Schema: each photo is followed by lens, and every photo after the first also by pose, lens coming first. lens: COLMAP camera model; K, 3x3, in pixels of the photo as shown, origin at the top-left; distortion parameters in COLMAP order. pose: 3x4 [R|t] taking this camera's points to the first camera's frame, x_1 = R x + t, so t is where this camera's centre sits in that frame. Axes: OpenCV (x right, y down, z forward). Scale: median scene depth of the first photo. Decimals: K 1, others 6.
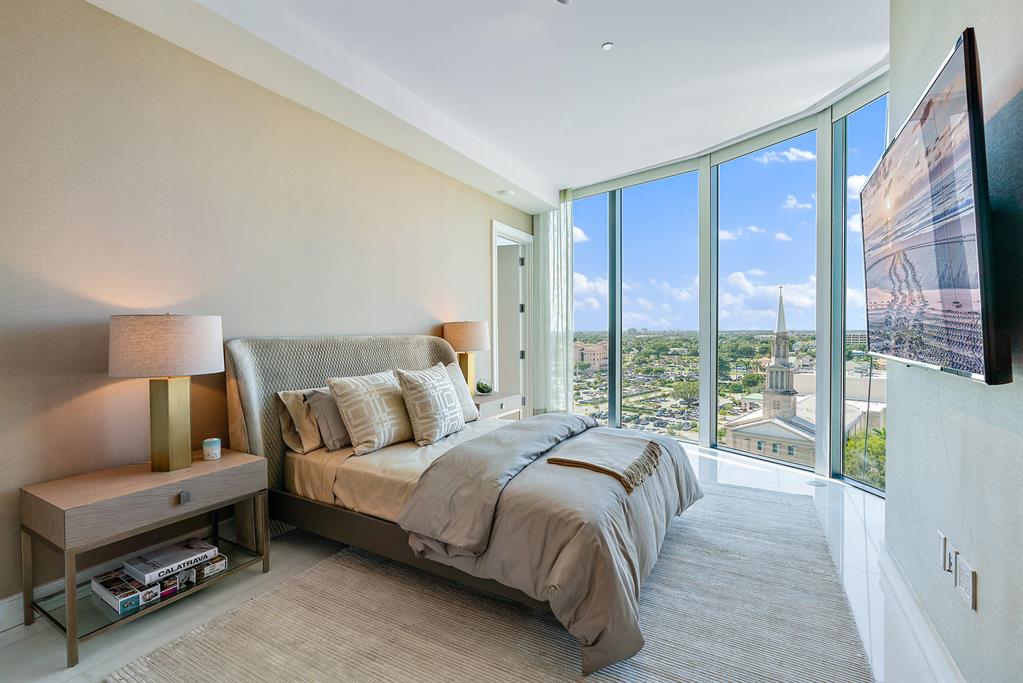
lens RADIAL K [[463.7, 0, 511.5], [0, 463.7, 341.5], [0, 0, 1]] dist [-0.000243, 0.000468]
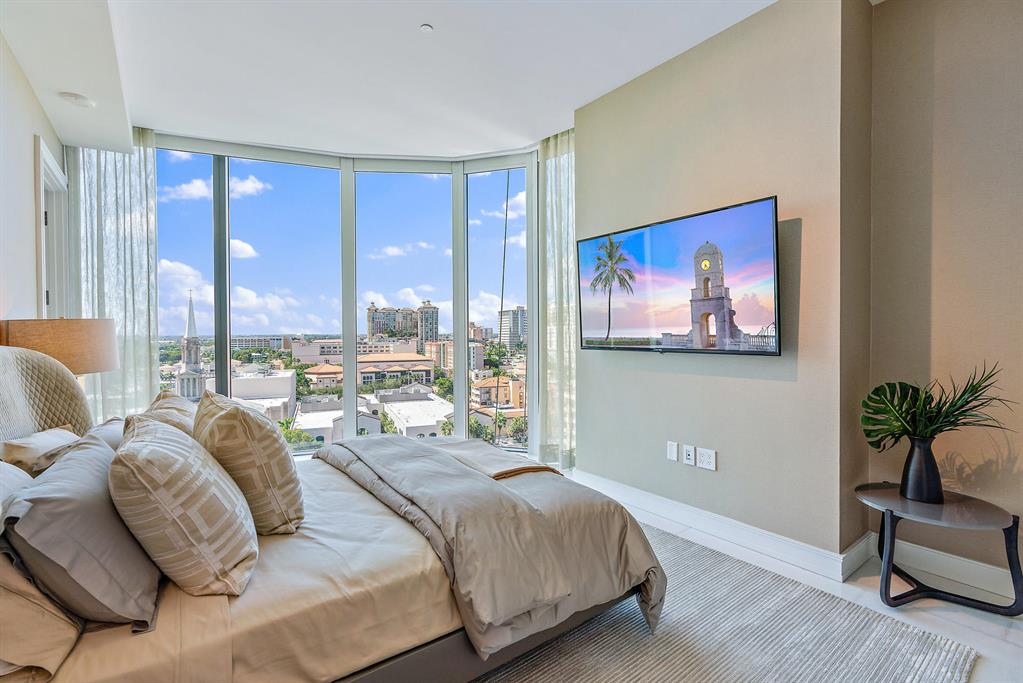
lens RADIAL K [[458.0, 0, 511.5], [0, 458.0, 341.5], [0, 0, 1]] dist [-0.003032, -0.000222]
pose [[0.400987, -0.015261, 0.915957, -0.287398], [0.025174, 0.999667, 0.005636, -0.004815], [-0.915738, 0.020798, 0.401238, 0.243727]]
